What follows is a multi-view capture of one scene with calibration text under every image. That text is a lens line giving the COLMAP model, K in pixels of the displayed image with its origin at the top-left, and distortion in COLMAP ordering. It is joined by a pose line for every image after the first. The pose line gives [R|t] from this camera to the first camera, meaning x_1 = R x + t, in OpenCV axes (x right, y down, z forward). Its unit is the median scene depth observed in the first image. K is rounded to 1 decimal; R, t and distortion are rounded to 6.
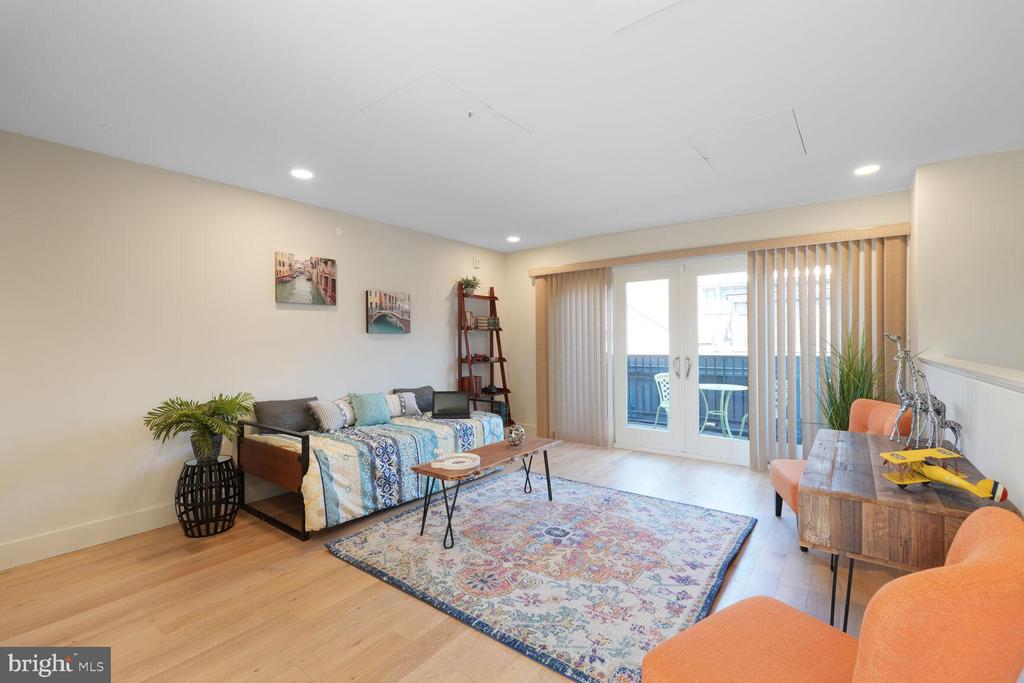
lens RADIAL K [[443.7, 0, 515.0], [0, 443.7, 343.8], [0, 0, 1]] dist [-0.000974, 0.000608]
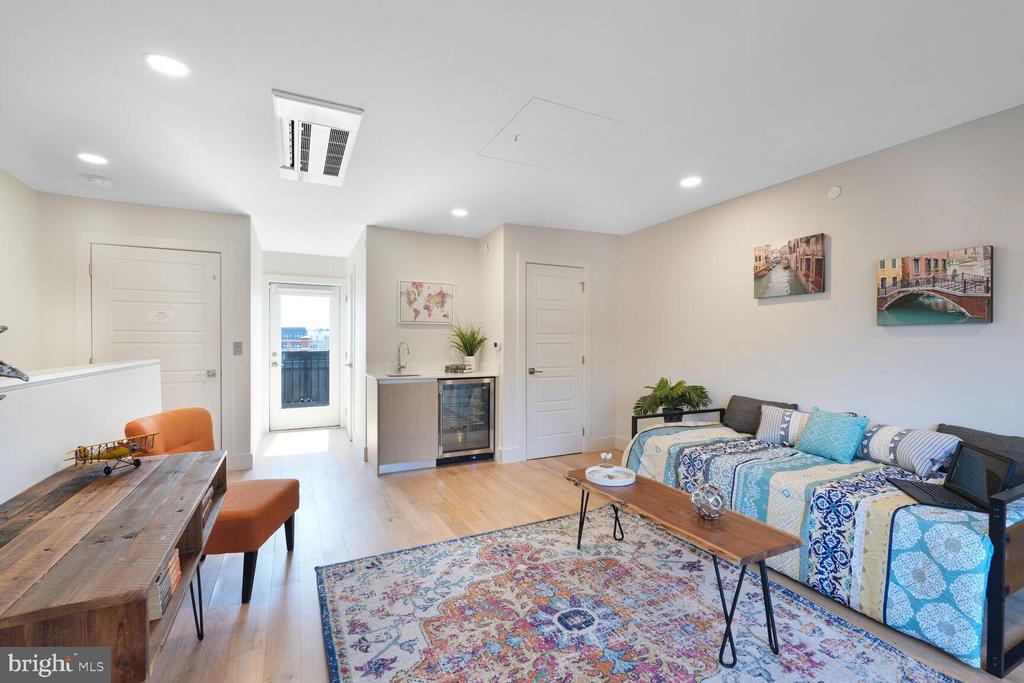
lens RADIAL K [[443.7, 0, 513.5], [0, 443.7, 341.0], [0, 0, 1]] dist [-0.000974, 0.000608]
pose [[-0.437937, 0.009355, -0.898957, 0.586358], [-0.001295, 0.999938, 0.011037, -0.010089], [0.899005, 0.005997, -0.437898, 0.948308]]
